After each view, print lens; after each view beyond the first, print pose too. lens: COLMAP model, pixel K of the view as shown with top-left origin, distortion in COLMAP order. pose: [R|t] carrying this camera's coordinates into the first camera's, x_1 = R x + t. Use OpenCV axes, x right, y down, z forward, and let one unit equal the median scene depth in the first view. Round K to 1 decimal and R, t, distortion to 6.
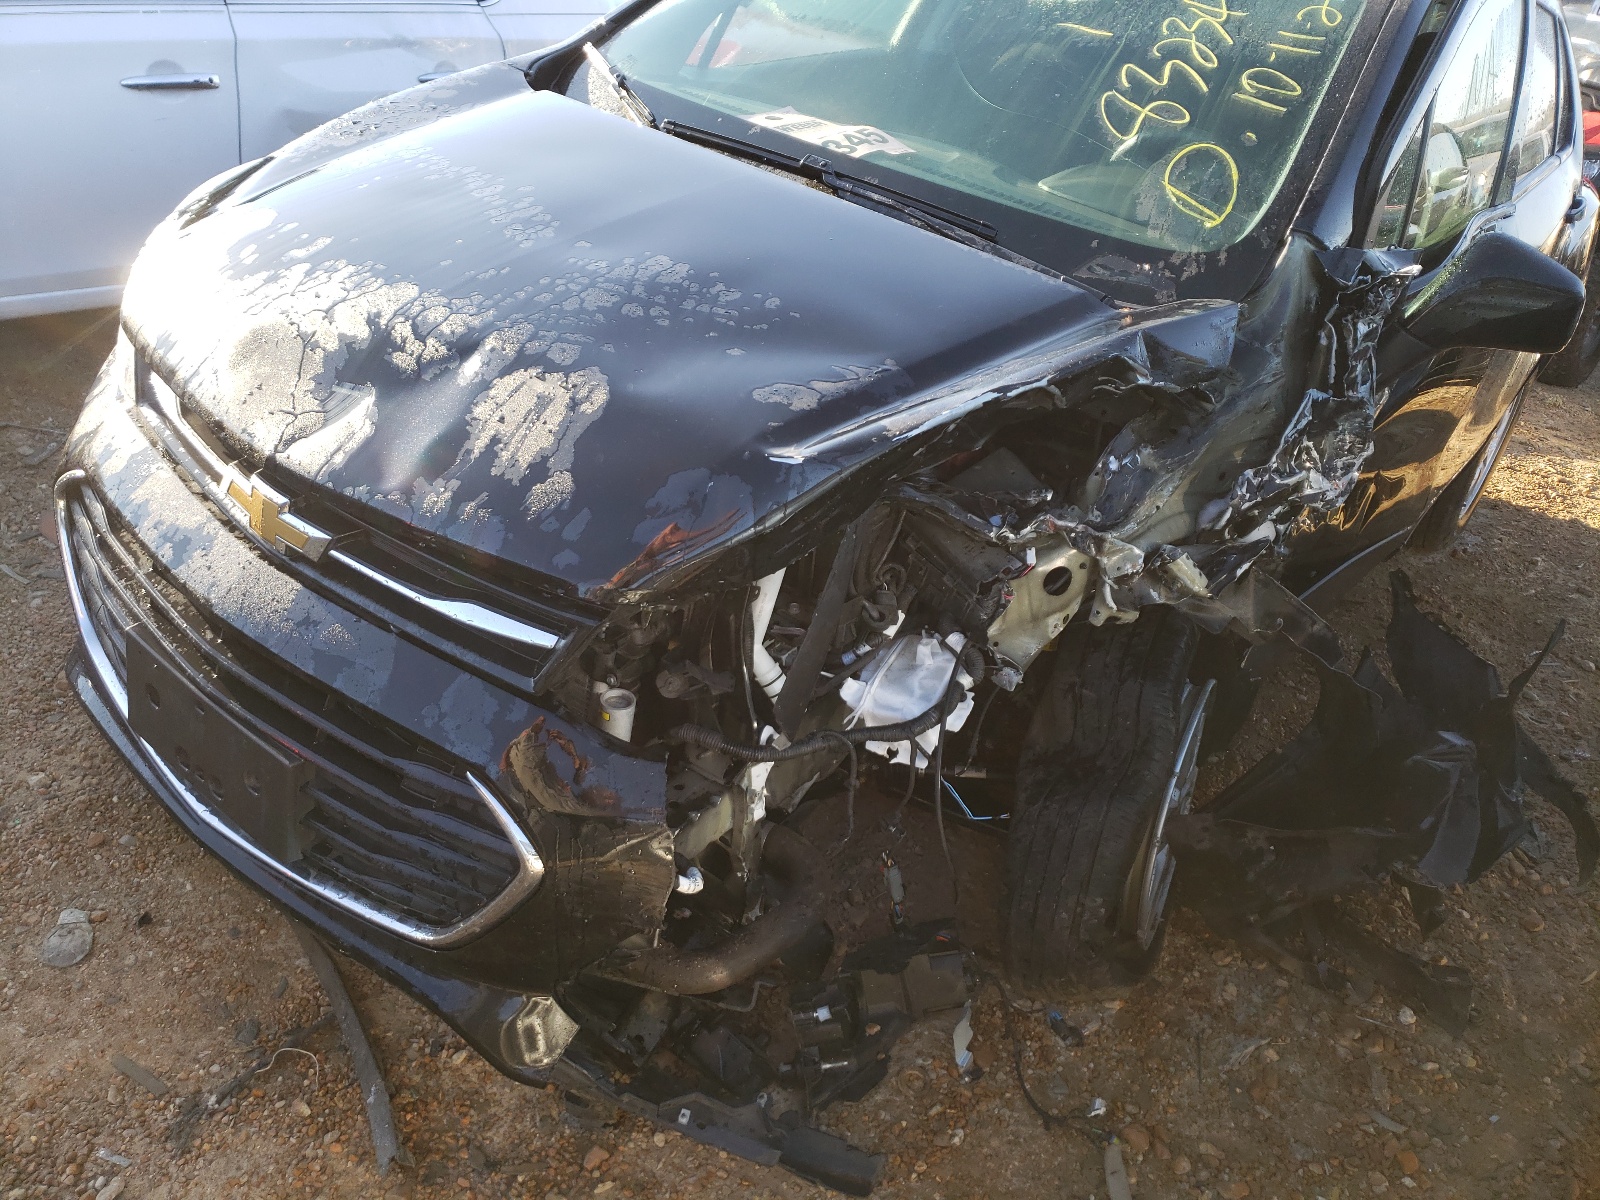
lens RADIAL K [[1216.3, 0, 800.0], [0, 1216.3, 600.0], [0, 0, 1]] dist [0.033869, -0.024753]
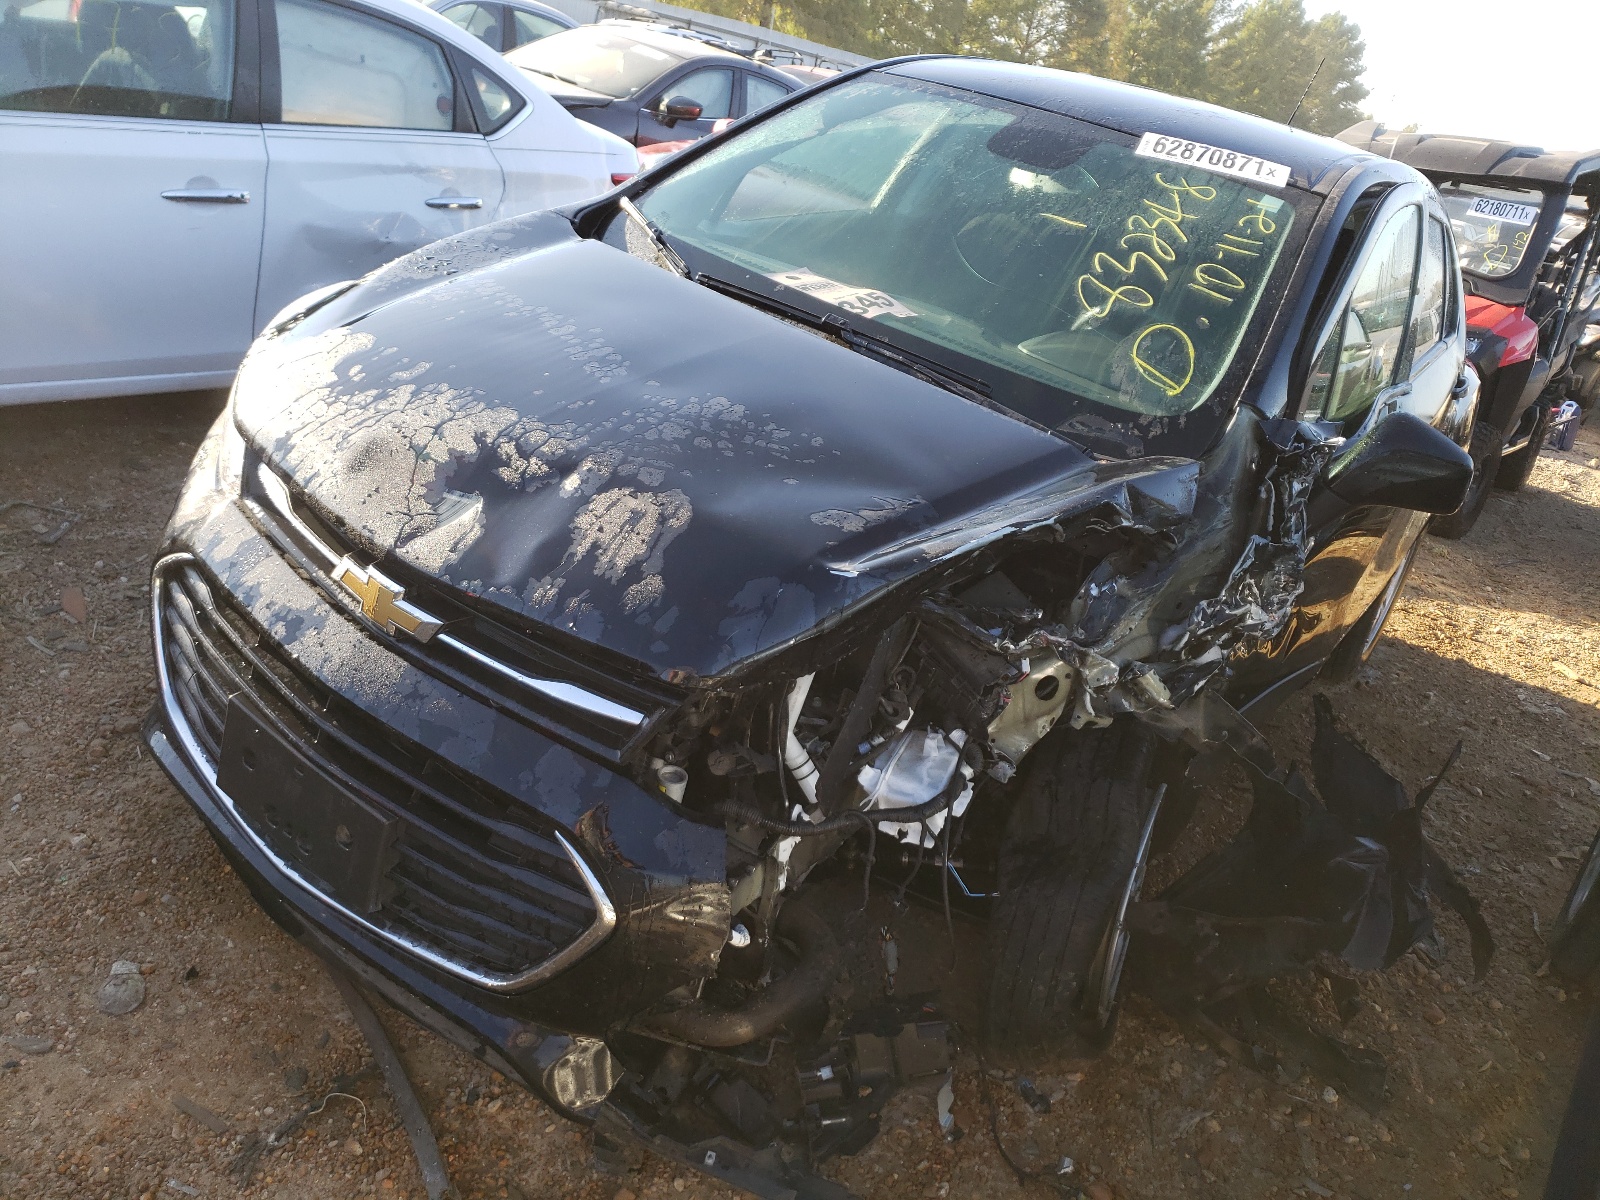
lens RADIAL K [[1216.3, 0, 800.0], [0, 1216.3, 600.0], [0, 0, 1]] dist [0.033869, -0.024753]
pose [[0.996502, 0.045817, 0.069896, -0.100403], [-0.039279, 0.994965, -0.092202, 0.015840], [-0.073769, 0.089134, 0.993284, -0.133829]]
